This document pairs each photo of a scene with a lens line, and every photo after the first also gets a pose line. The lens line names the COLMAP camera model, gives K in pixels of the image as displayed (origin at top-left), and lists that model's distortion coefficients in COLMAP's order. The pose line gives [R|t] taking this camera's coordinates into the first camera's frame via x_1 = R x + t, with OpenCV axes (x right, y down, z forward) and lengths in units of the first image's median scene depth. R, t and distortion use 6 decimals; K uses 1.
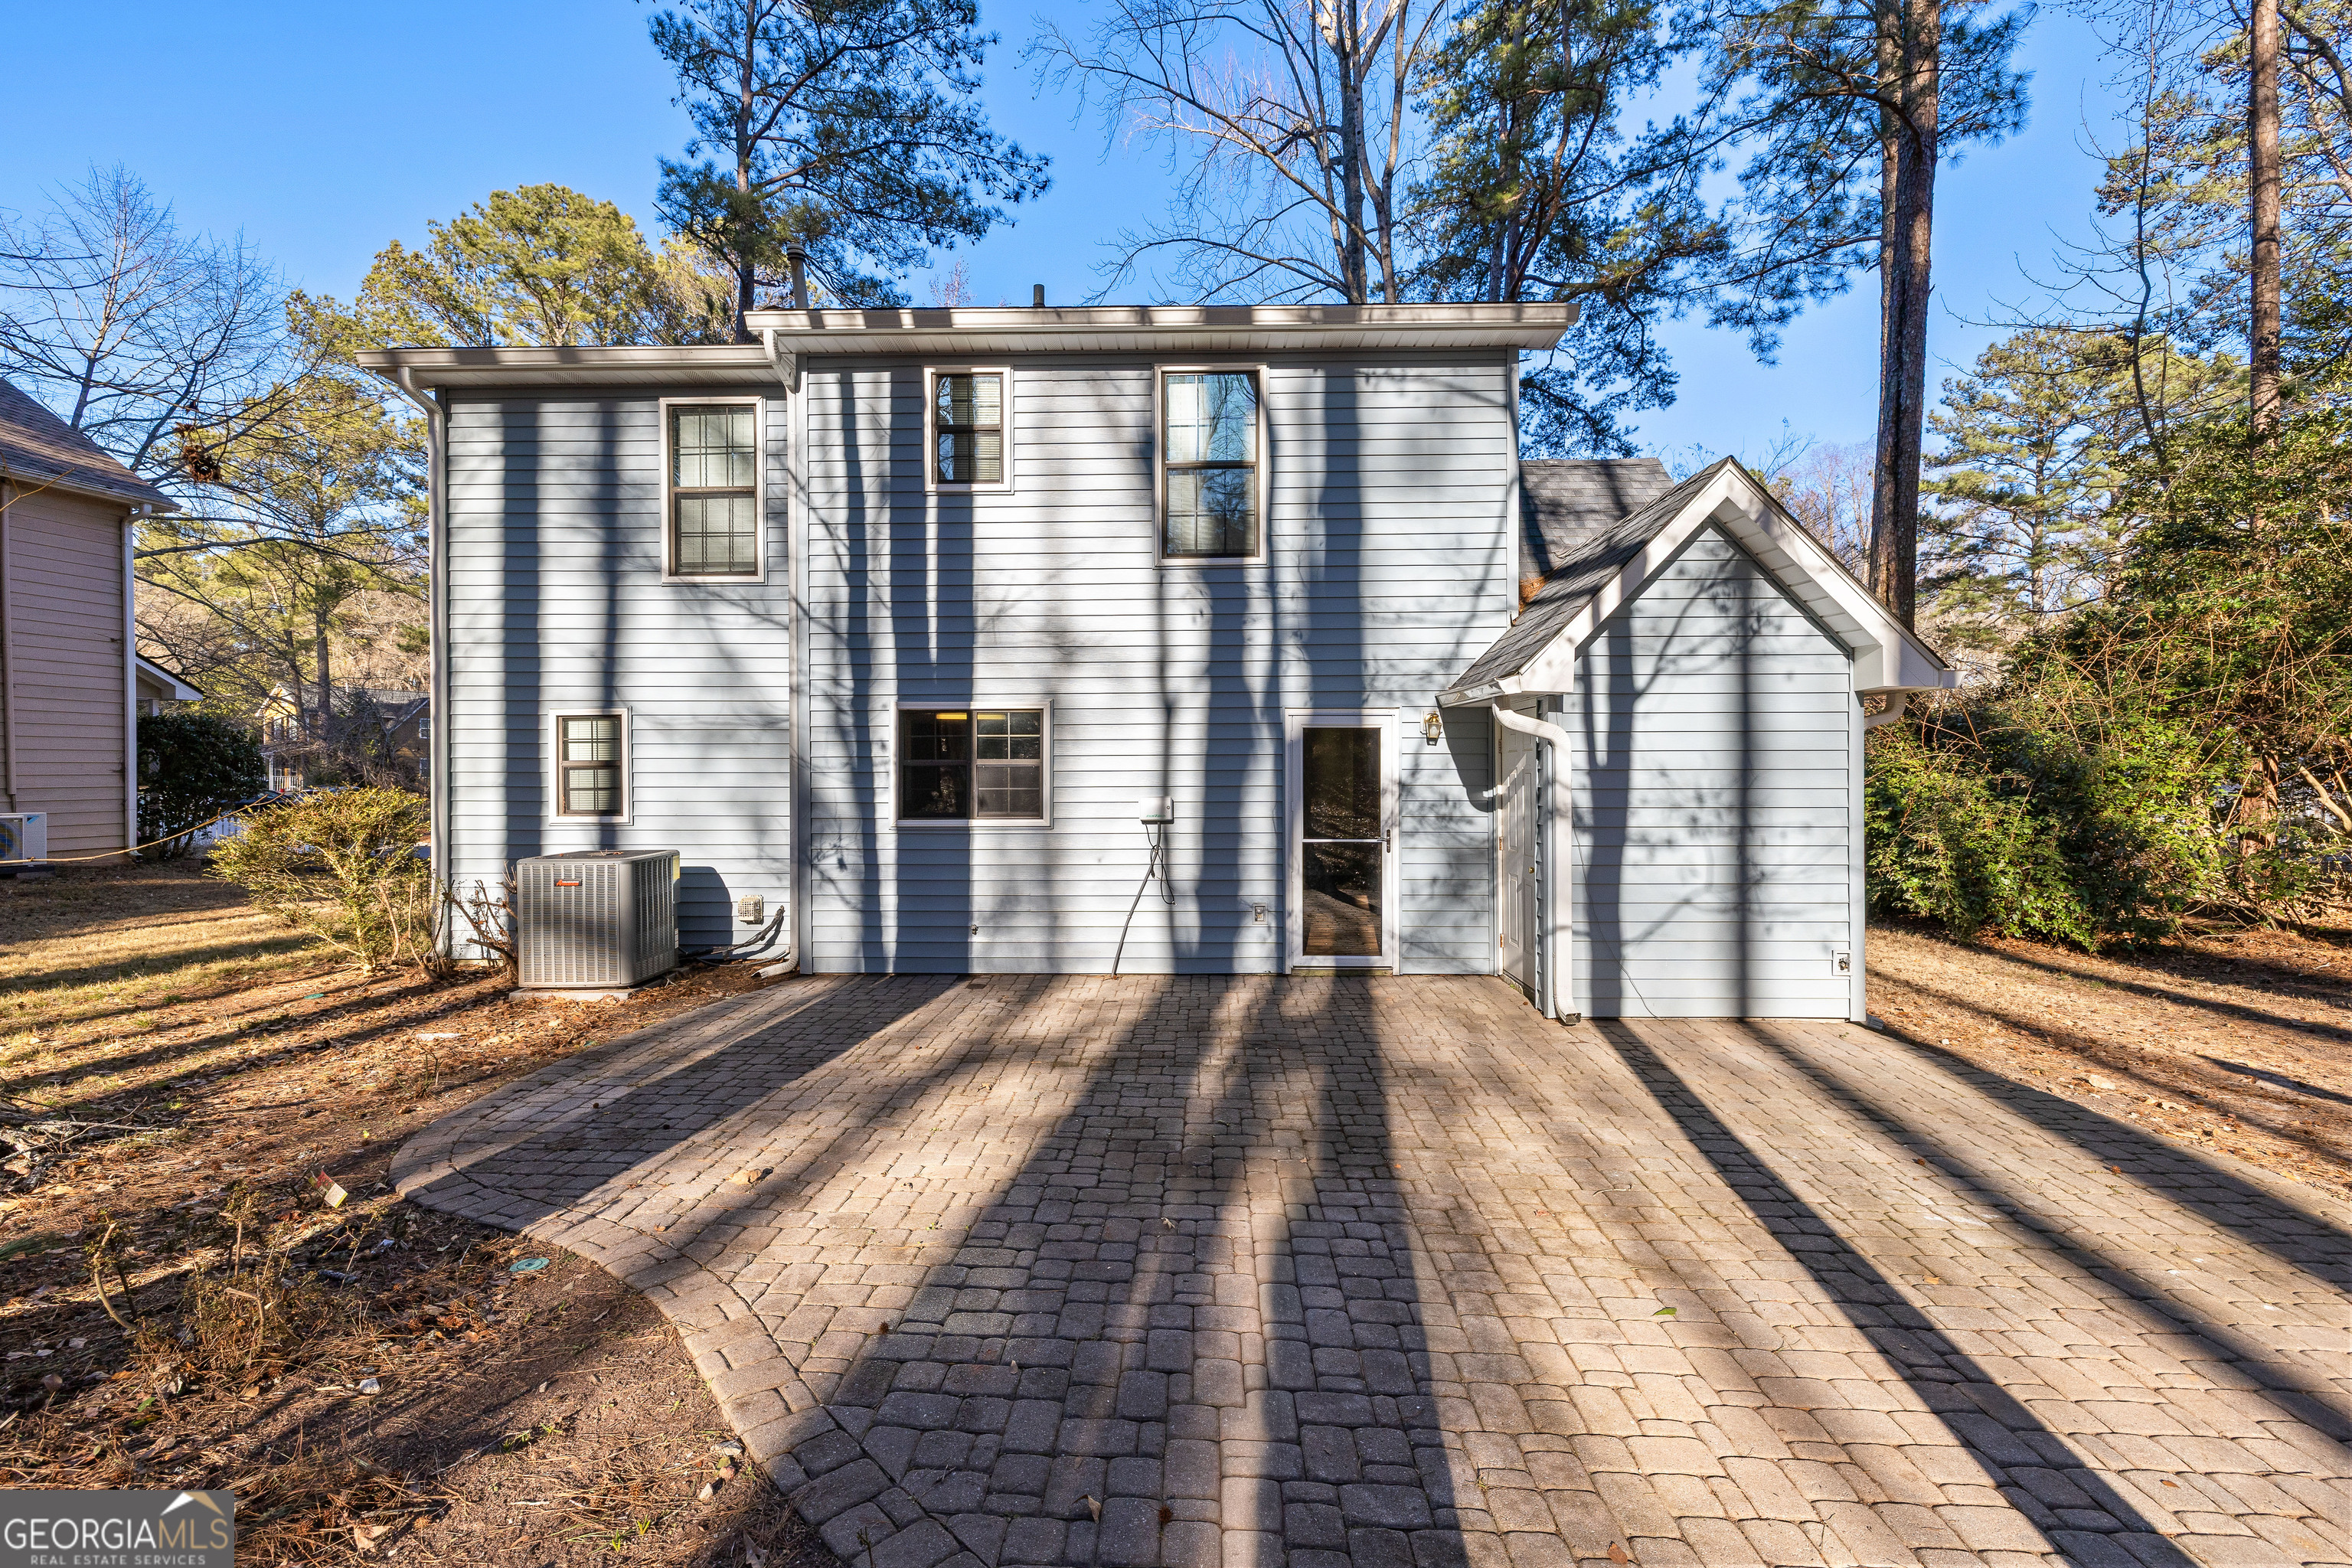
lens RADIAL K [[1002.3, 0, 1183.1], [0, 1002.3, 774.4], [0, 0, 1]] dist [0.003236, 0.000766]
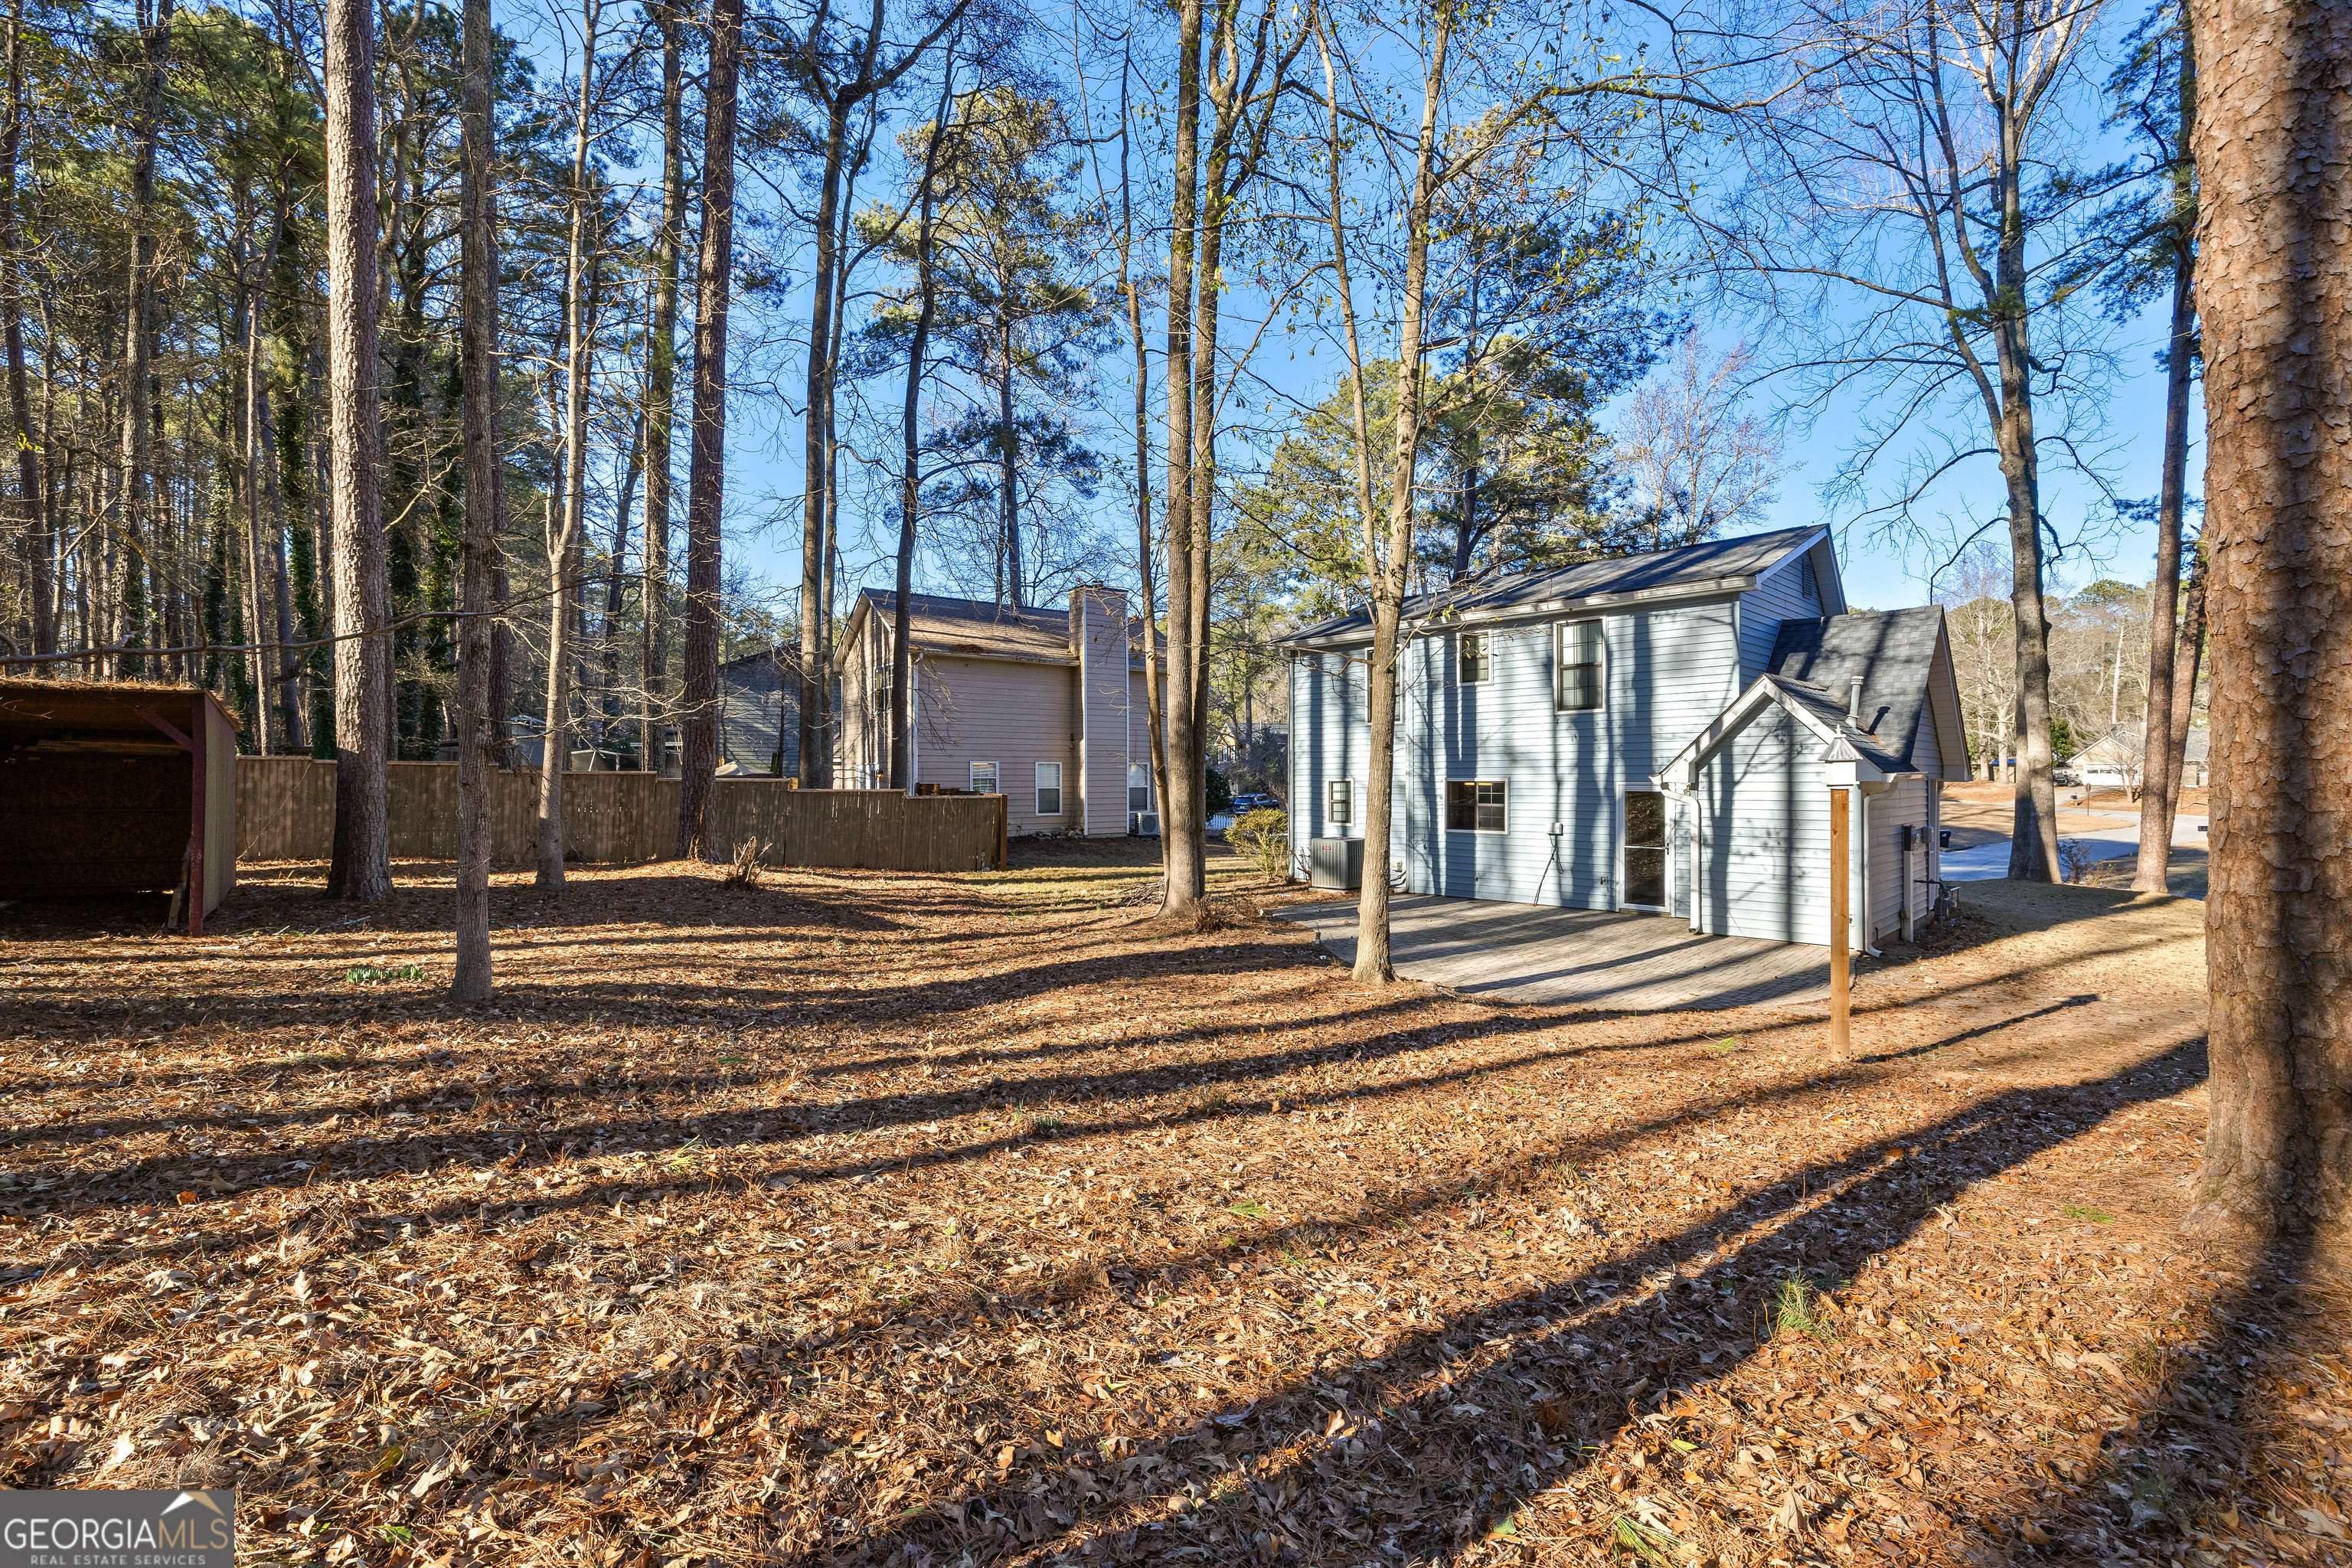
lens RADIAL K [[1002.3, 0, 1172.1], [0, 1002.3, 785.0], [0, 0, 1]] dist [0.003236, 0.000766]
pose [[0.709896, 0.005837, -0.704282, 0.902847], [-0.001530, 0.999976, 0.006745, -0.071948], [0.704305, -0.003711, 0.709888, -1.094517]]
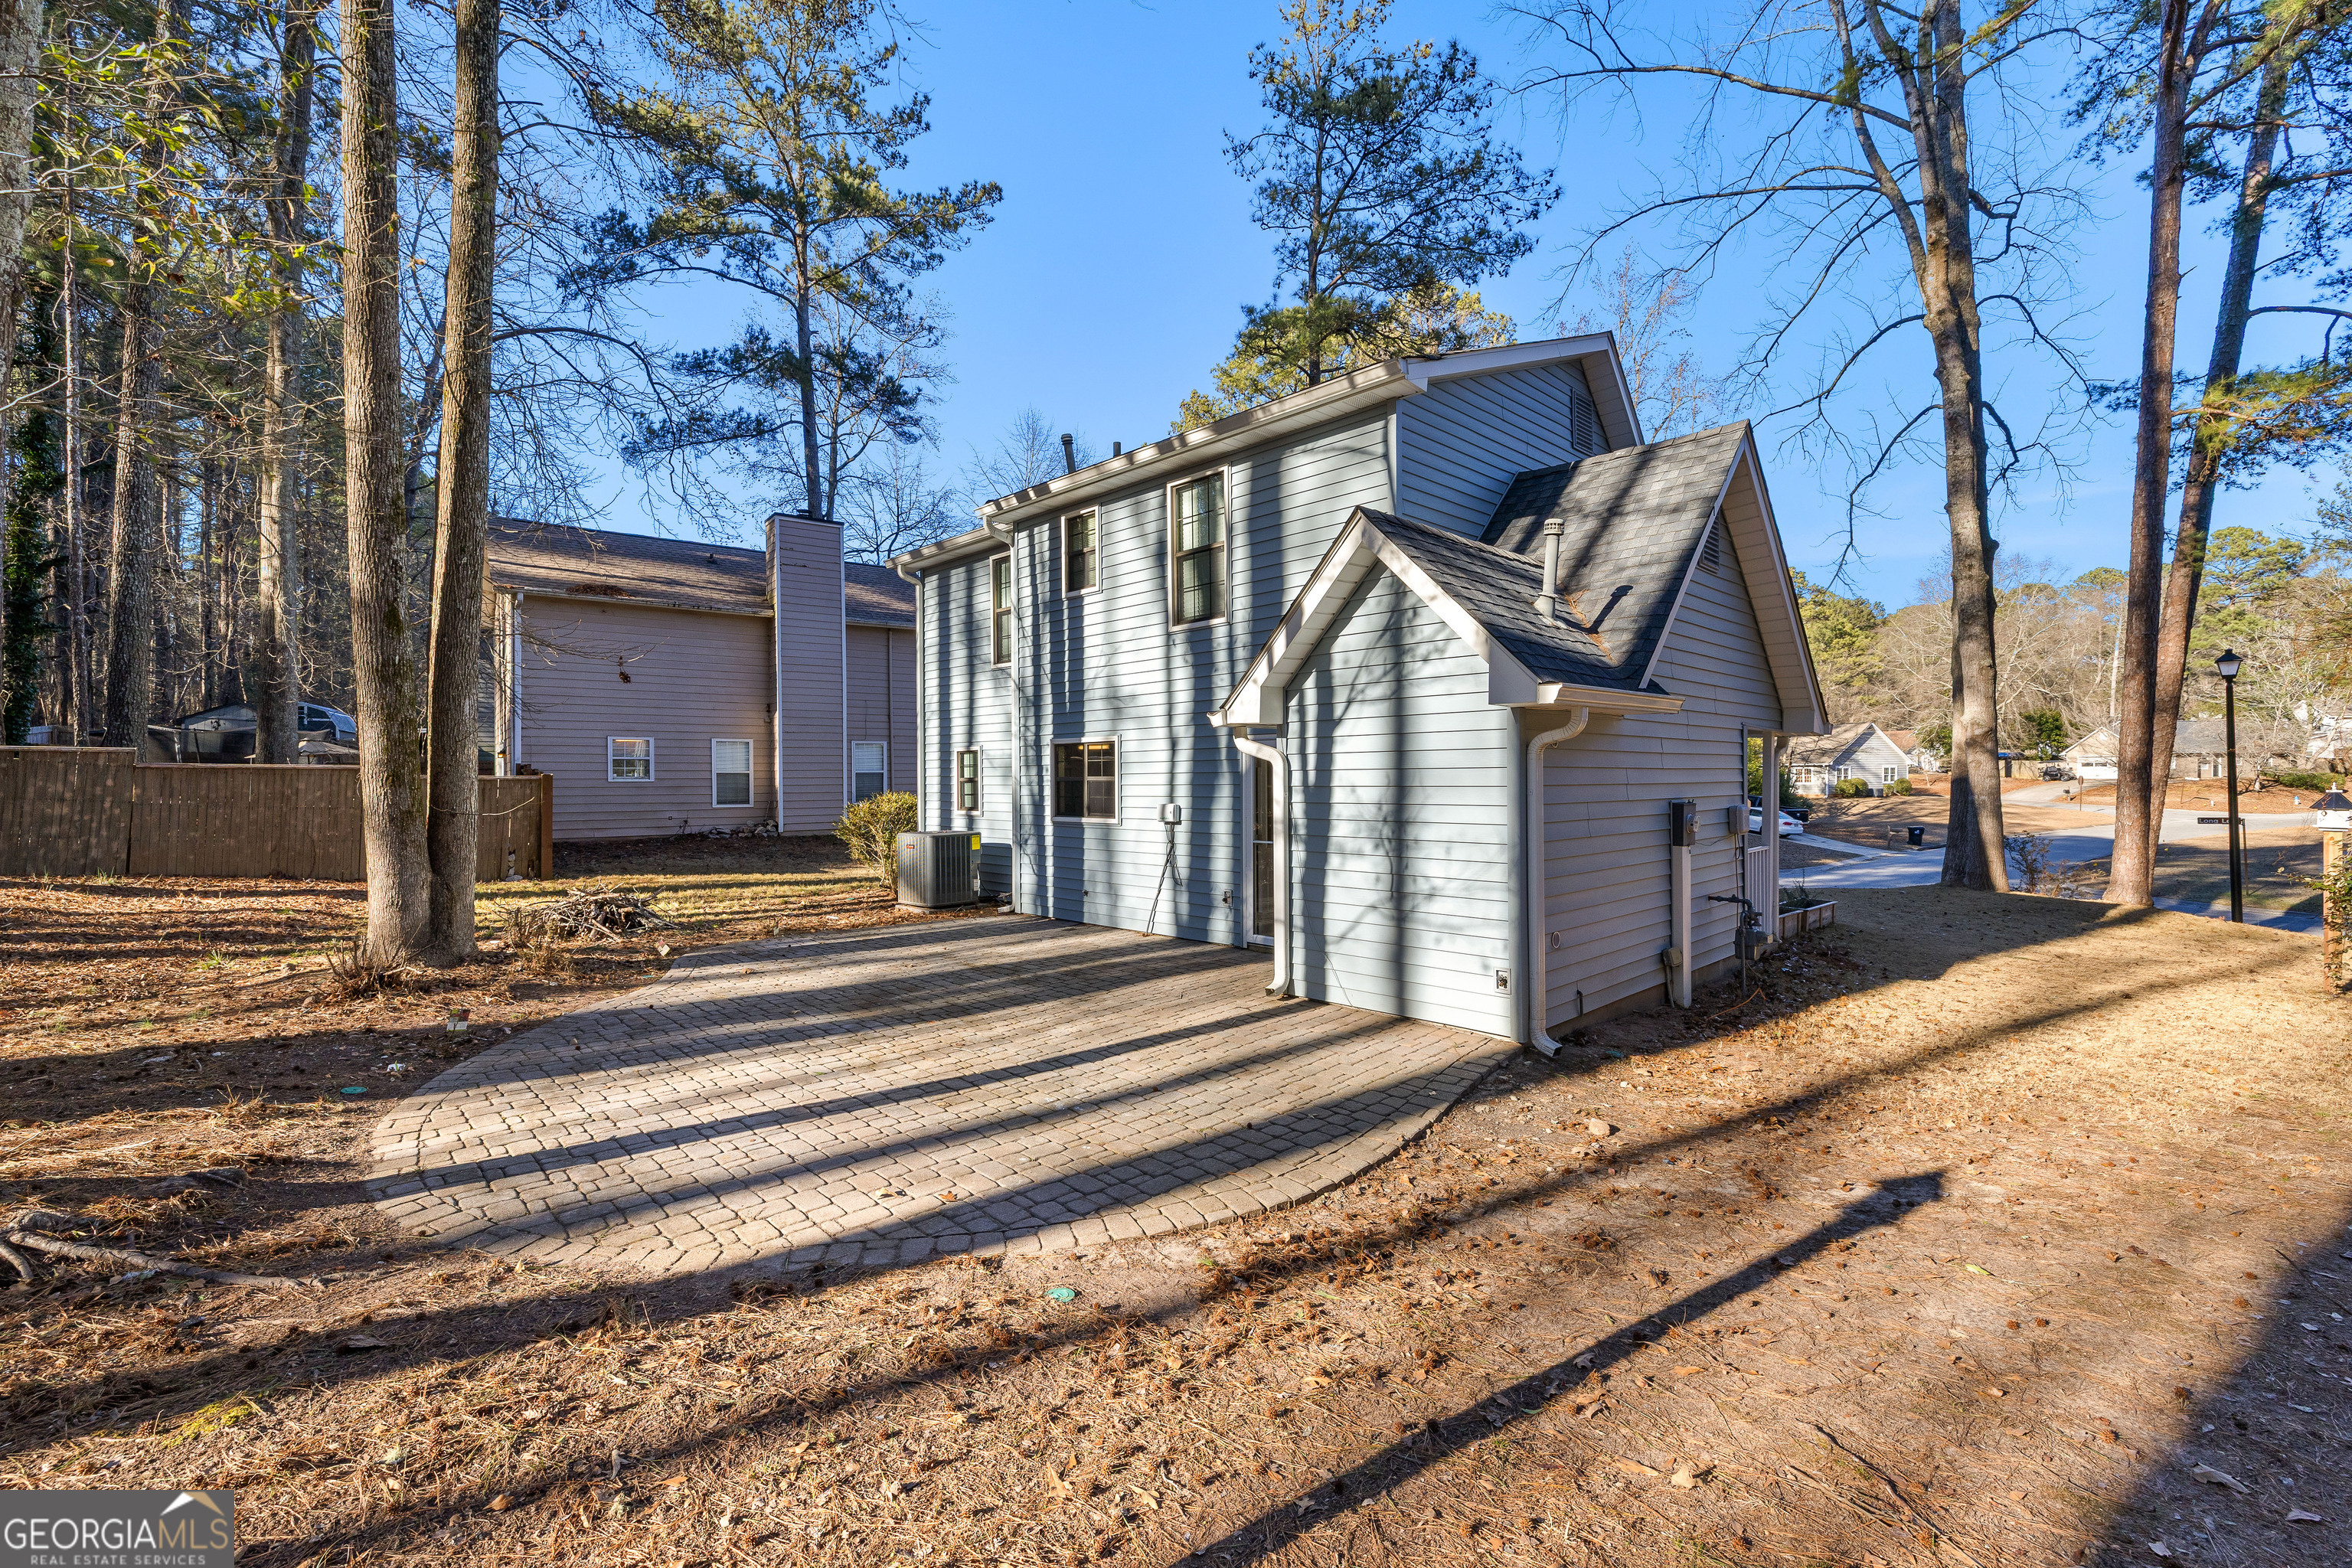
lens RADIAL K [[1002.3, 0, 1173.6], [0, 1002.3, 791.6], [0, 0, 1]] dist [0.003236, 0.000766]
pose [[0.710003, 0.007323, -0.704160, 0.926852], [0.001413, 0.999929, 0.011823, -0.011243], [0.704197, -0.009389, 0.709943, 0.048022]]
